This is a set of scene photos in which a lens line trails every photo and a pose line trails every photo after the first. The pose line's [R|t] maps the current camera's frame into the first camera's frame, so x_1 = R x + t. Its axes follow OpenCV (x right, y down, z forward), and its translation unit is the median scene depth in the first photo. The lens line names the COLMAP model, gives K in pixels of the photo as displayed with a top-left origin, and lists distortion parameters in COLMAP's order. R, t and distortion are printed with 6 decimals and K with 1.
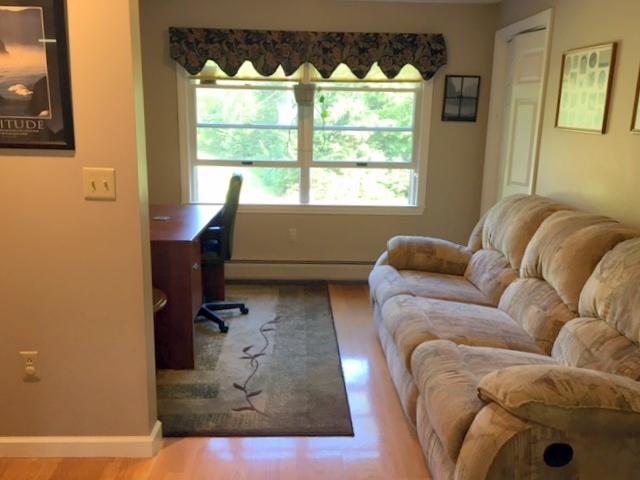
lens RADIAL K [[558.1, 0, 316.0], [0, 558.1, 240.7], [0, 0, 1]] dist [0.098244, -0.155998]
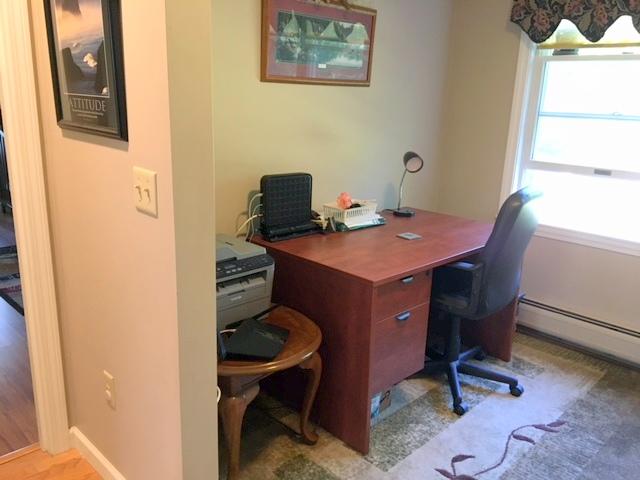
lens RADIAL K [[540.3, 0, 320.0], [0, 540.3, 240.0], [0, 0, 1]] dist [0.001228, -0.000839]
pose [[0.677221, 0.198066, -0.708620, 0.139411], [-0.174994, 0.978809, 0.106346, -0.081360], [0.714667, 0.051985, 0.697531, 0.369705]]
